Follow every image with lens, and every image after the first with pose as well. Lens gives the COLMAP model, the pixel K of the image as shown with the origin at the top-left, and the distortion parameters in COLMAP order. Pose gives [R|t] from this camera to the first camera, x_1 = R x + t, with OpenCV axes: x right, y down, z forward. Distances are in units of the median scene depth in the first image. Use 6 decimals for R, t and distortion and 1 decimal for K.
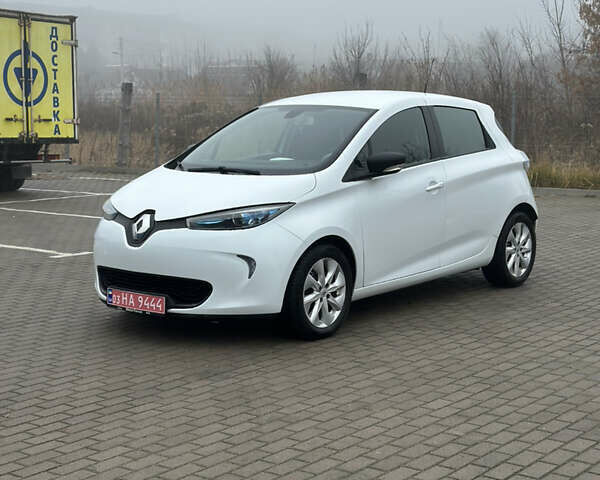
lens RADIAL K [[1077.3, 0, 300.0], [0, 1077.3, 240.0], [0, 0, 1]] dist [0.169453, -0.096216]
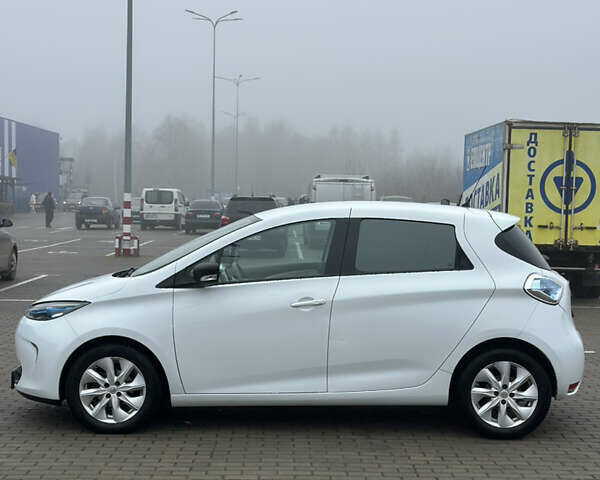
lens RADIAL K [[1077.3, 0, 300.0], [0, 1077.3, 240.0], [0, 0, 1]] dist [0.169453, -0.096216]
pose [[0.620404, 0.033590, -0.783563, 0.857646], [-0.108405, 0.993165, -0.043256, -0.063025], [0.776755, 0.111778, 0.619805, 0.414342]]
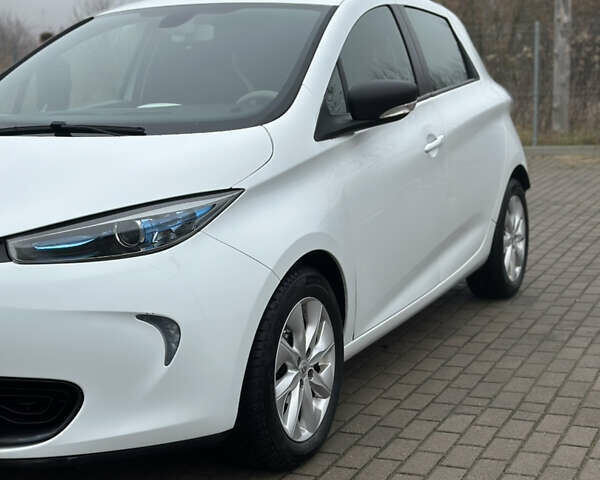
lens RADIAL K [[1077.3, 0, 300.0], [0, 1077.3, 240.0], [0, 0, 1]] dist [0.169453, -0.096216]
pose [[0.971135, -0.069747, 0.228107, -0.077595], [0.063311, 0.997365, 0.035421, -0.023770], [-0.229977, -0.019957, 0.972992, 0.466441]]
